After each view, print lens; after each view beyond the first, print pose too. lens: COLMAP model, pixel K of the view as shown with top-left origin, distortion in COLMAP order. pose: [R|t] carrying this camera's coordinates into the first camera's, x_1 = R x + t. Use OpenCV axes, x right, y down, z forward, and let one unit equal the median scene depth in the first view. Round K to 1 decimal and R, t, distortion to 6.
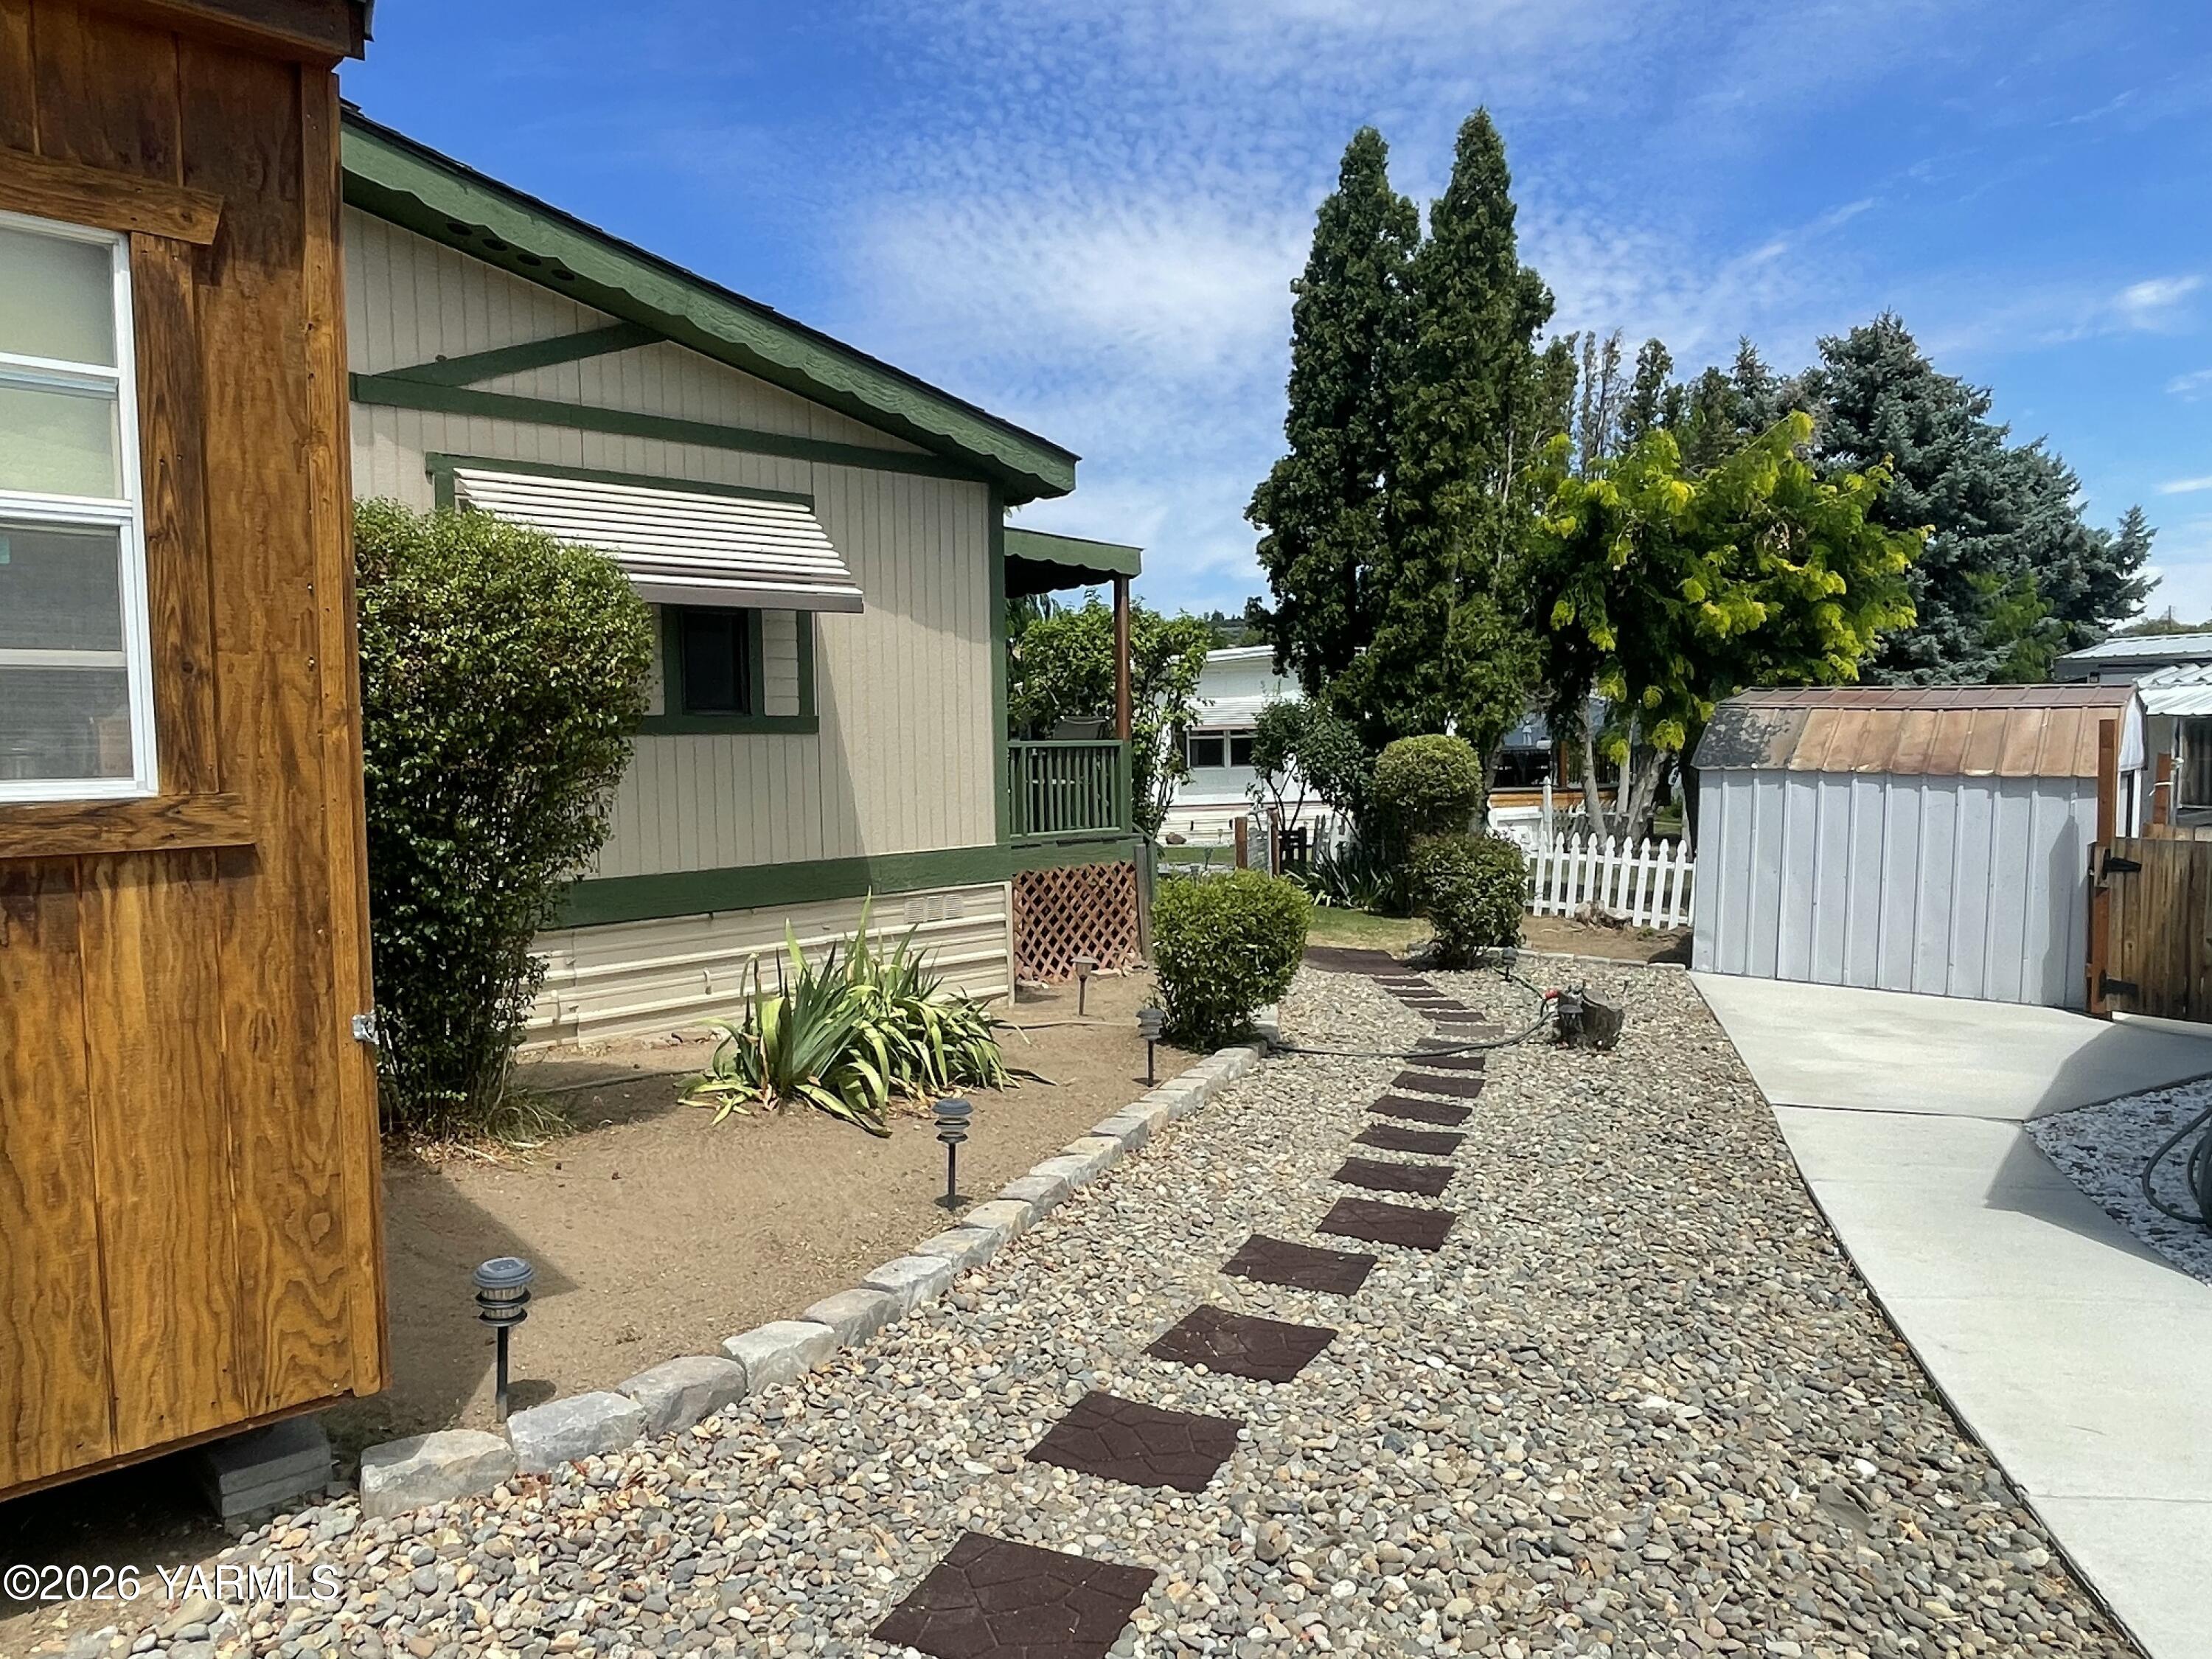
lens RADIAL K [[1567.9, 0, 1102.6], [0, 1567.9, 829.2], [0, 0, 1]] dist [-0.020456, 0.004052]
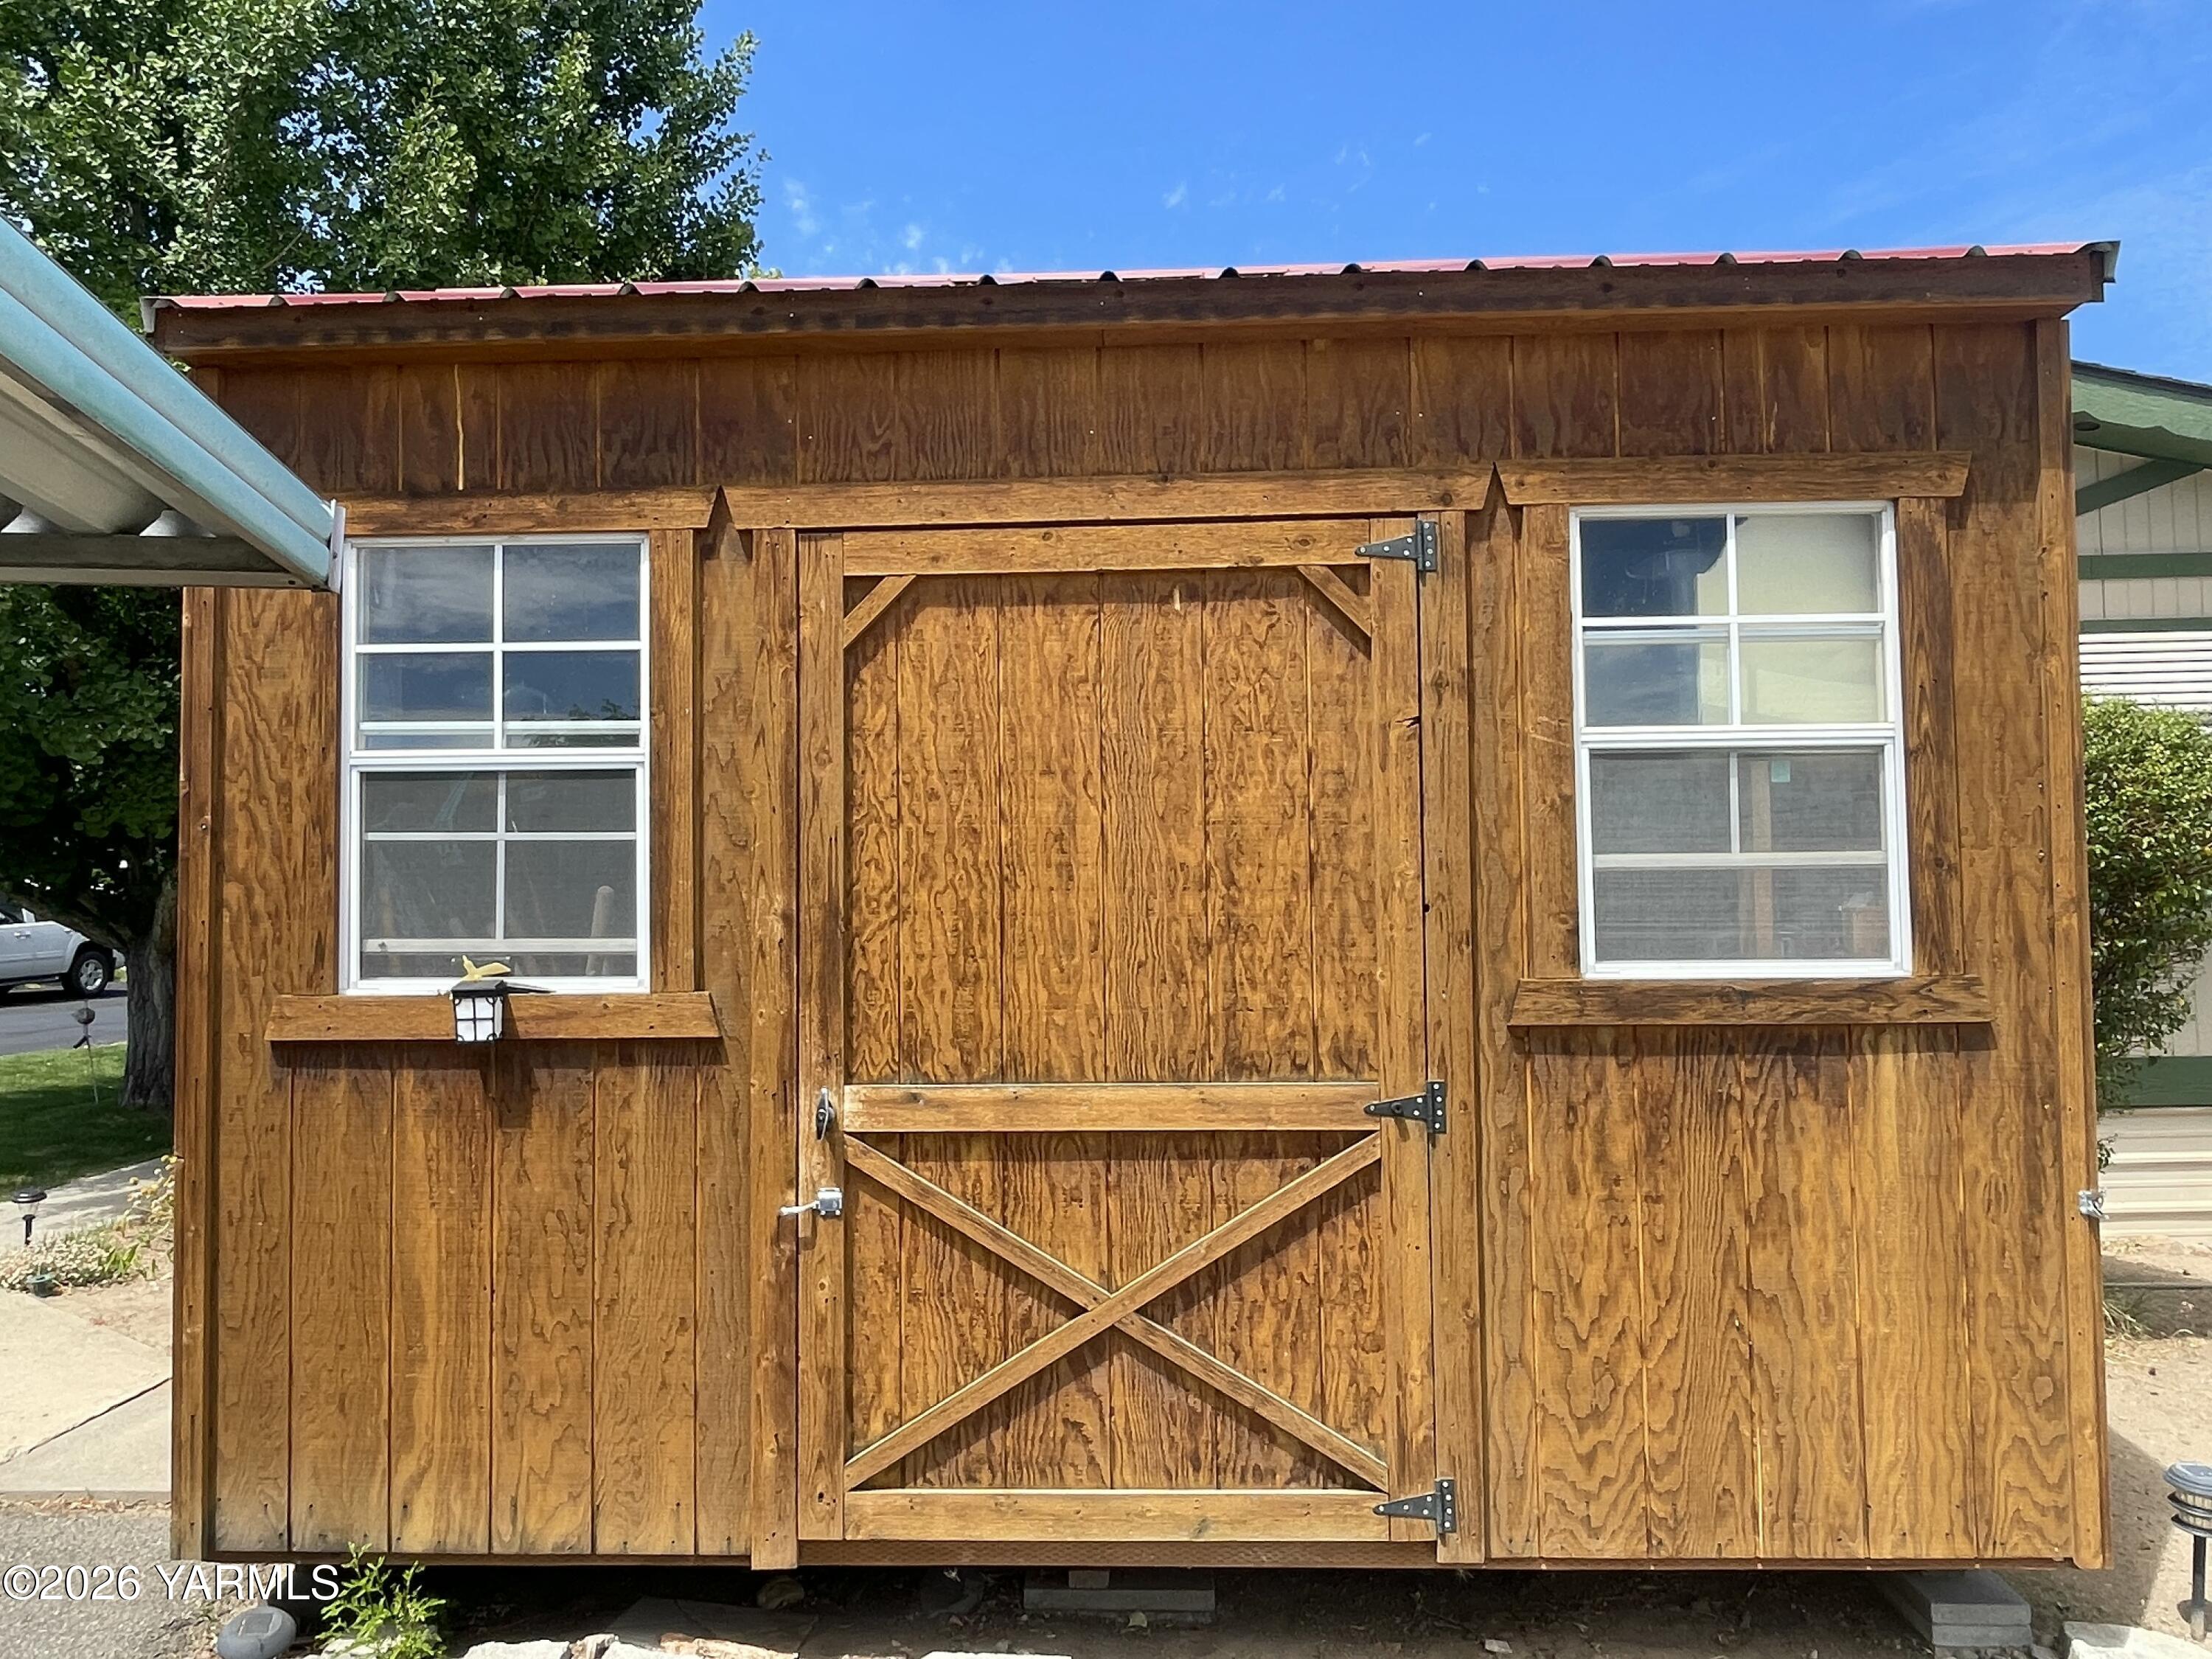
lens RADIAL K [[1567.9, 0, 1105.4], [0, 1567.9, 835.2], [0, 0, 1]] dist [-0.020456, 0.004052]
pose [[0.673313, -0.031169, -0.738700, -0.152538], [-0.039420, 0.996177, -0.077964, -0.011140], [0.738306, 0.081614, 0.669510, -0.209483]]
